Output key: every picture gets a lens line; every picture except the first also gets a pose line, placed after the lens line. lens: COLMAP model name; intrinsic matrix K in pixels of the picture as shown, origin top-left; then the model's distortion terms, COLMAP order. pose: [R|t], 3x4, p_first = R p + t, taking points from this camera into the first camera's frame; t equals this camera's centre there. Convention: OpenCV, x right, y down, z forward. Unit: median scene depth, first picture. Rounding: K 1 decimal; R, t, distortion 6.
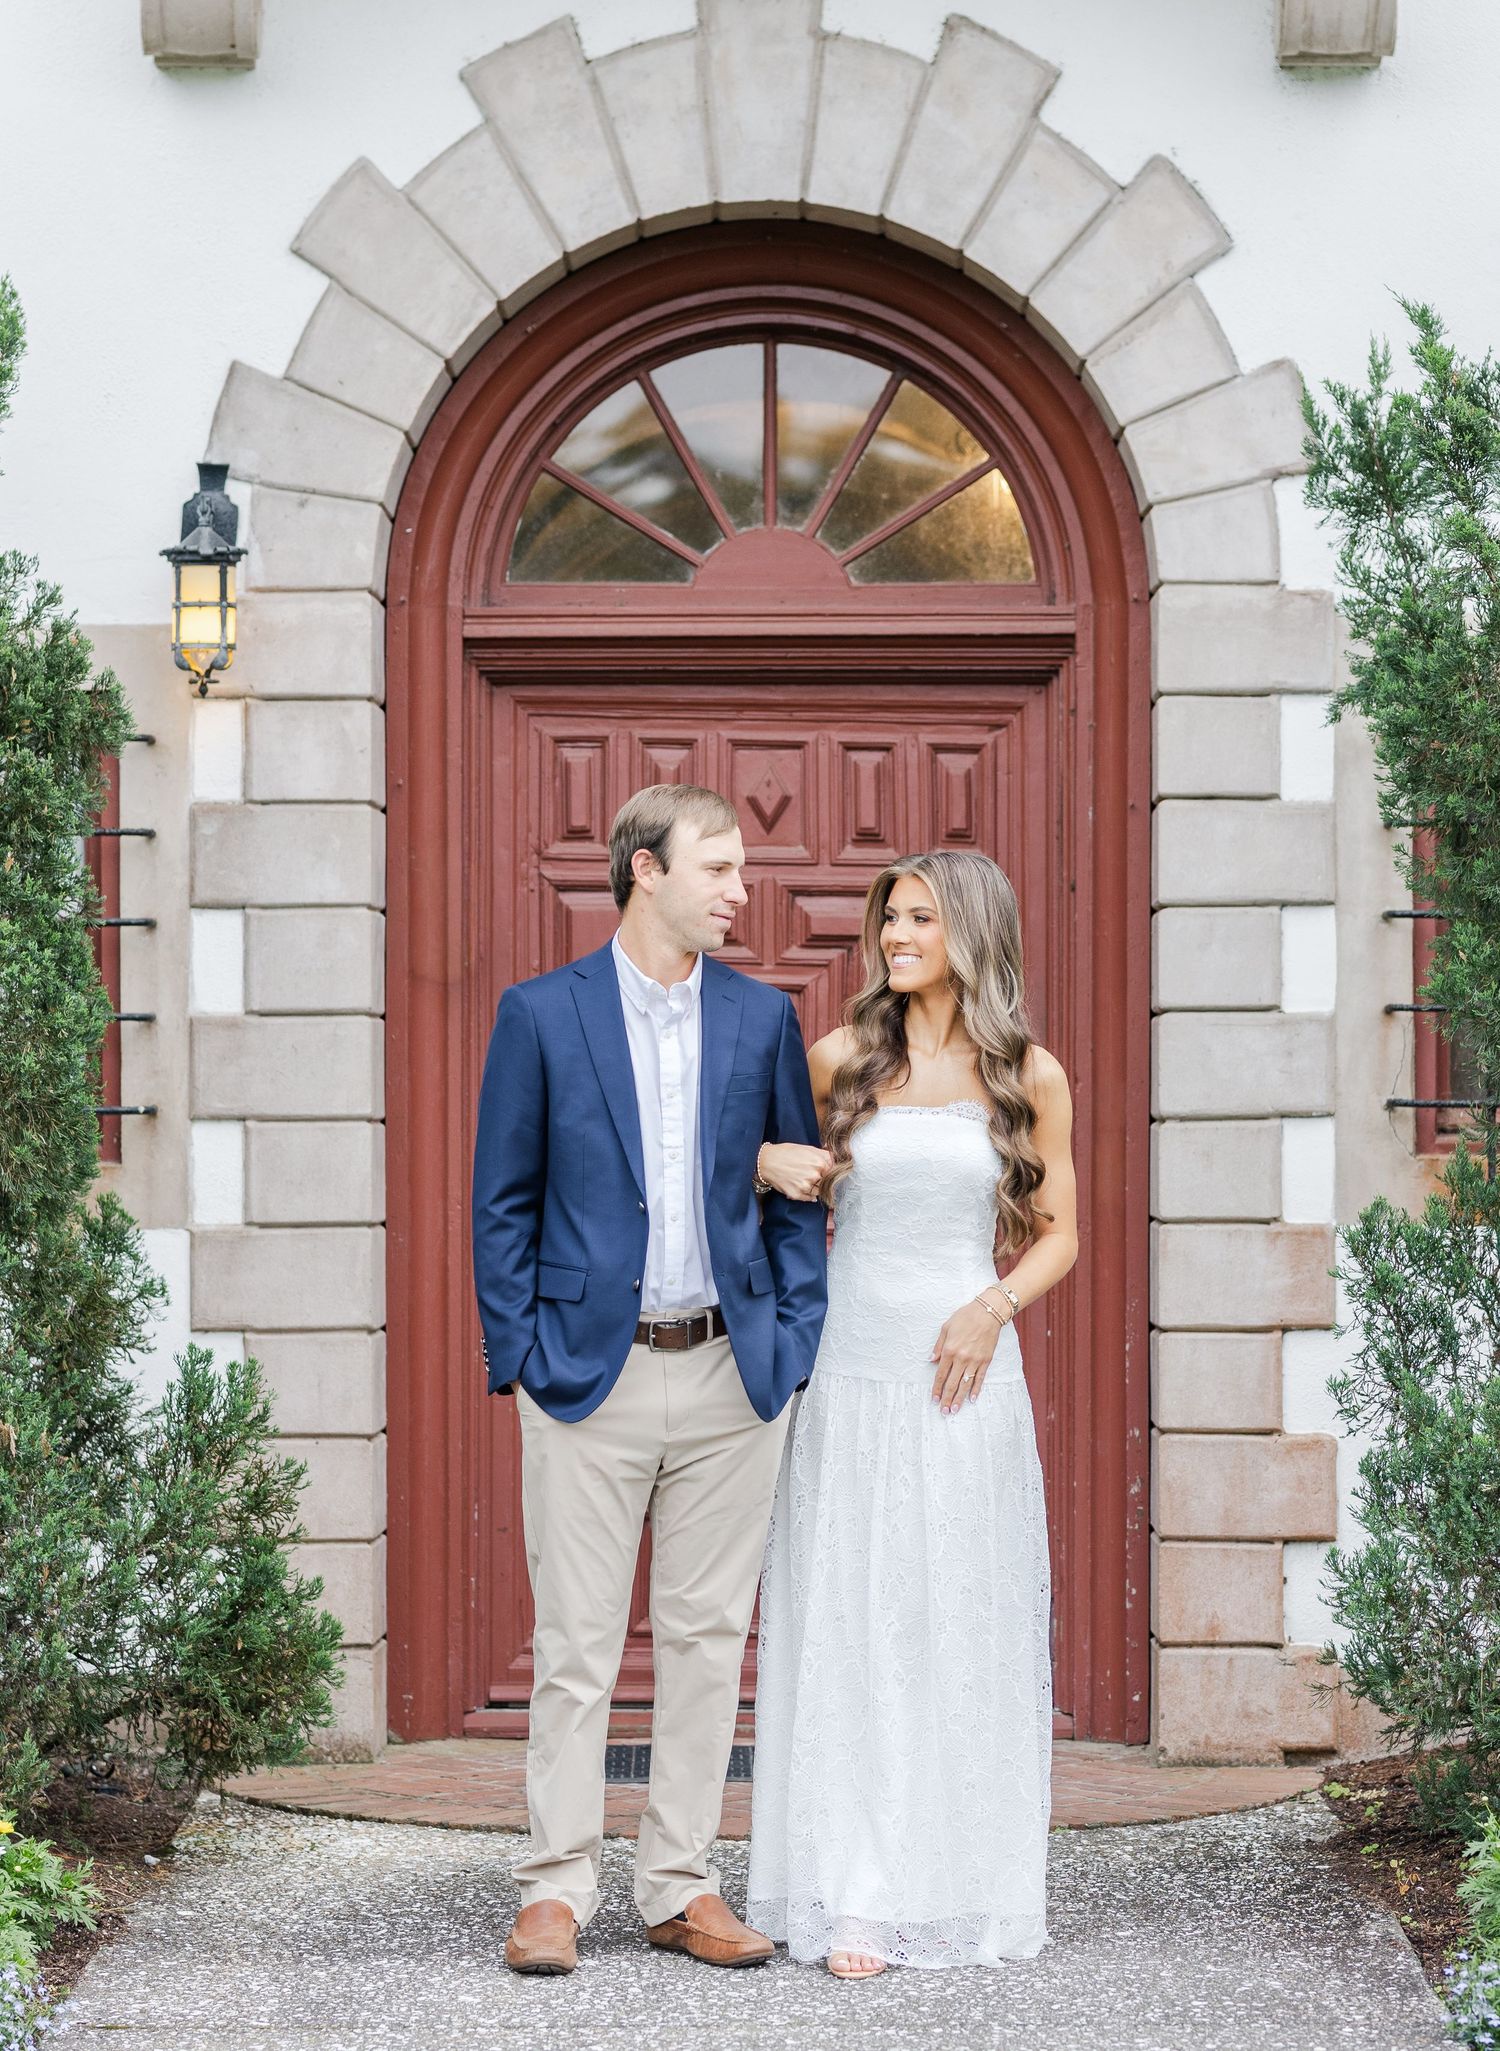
lens RADIAL K [[6216.8, 0, 671.8], [0, 6216.8, 1023.7], [0, 0, 1]] dist [-0.045685, 1.324429]
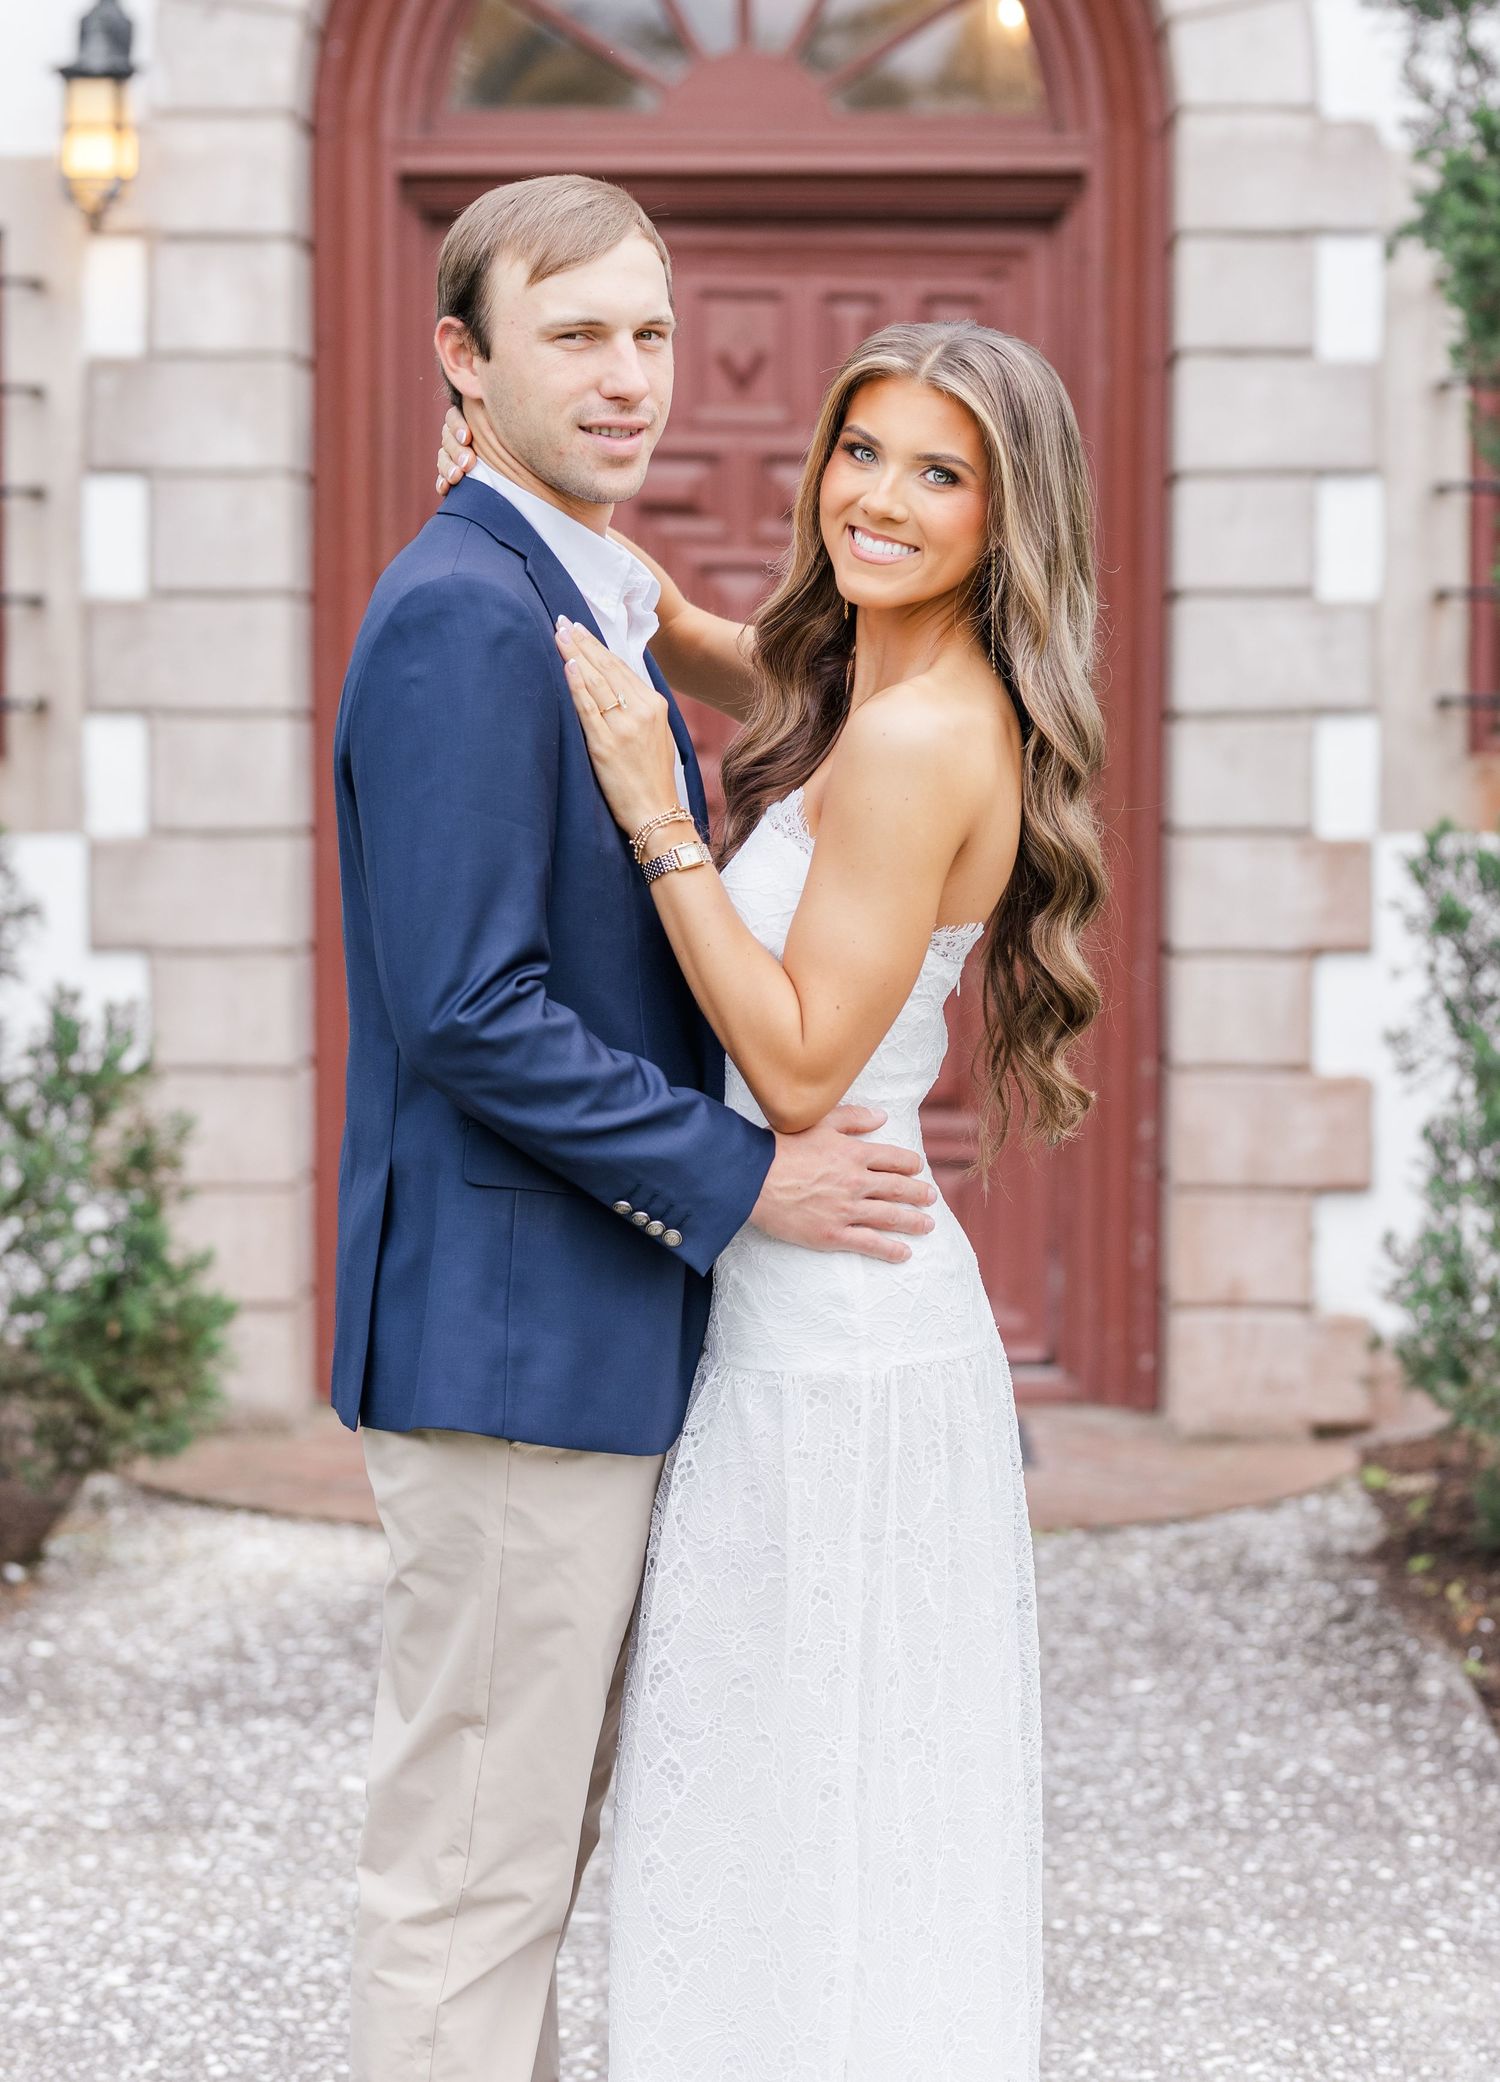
lens RADIAL K [[5673.6, 0, 645.7], [0, 5673.6, 881.8], [0, 0, 1]] dist [-0.061616, 0.805141]
pose [[0.999956, 0.003132, -0.008808, 0.010582], [-0.002688, 0.998746, 0.050000, -0.001525], [0.008954, -0.049974, 0.998710, 0.208959]]
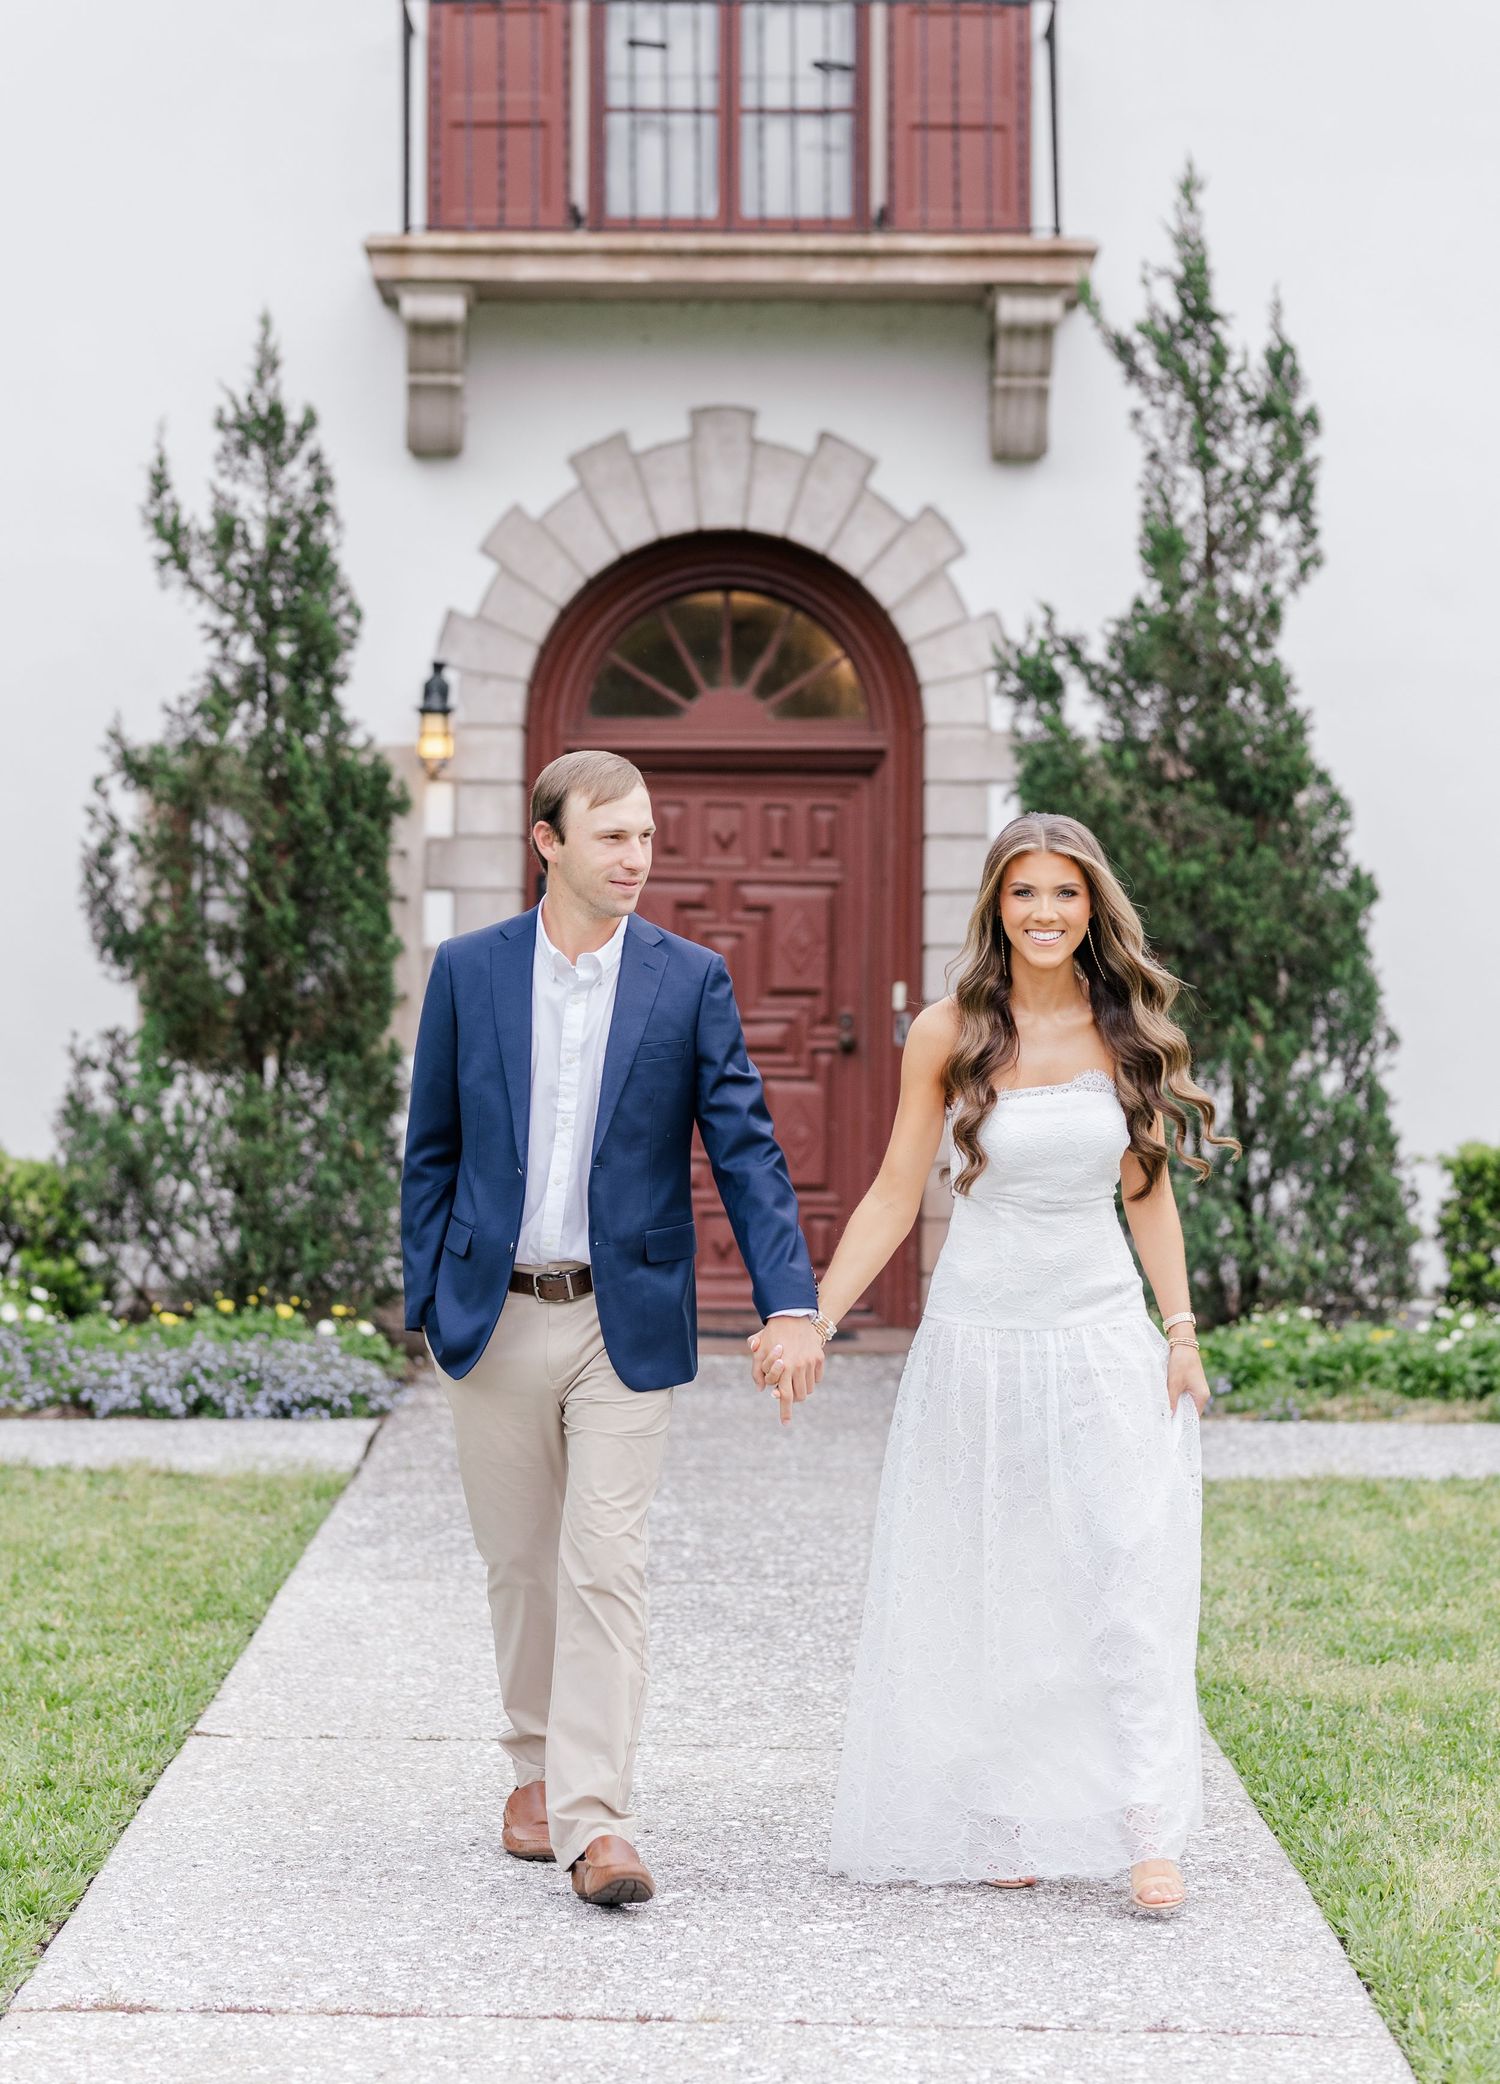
lens RADIAL K [[5679.1, 0, 645.6], [0, 5679.1, 882.6], [0, 0, 1]] dist [-0.061616, 0.805141]
pose [[0.999976, 0.006450, 0.002680, -0.014978], [-0.006419, 0.999914, -0.011406, -0.001557], [-0.002754, 0.011389, 0.999931, -0.838813]]
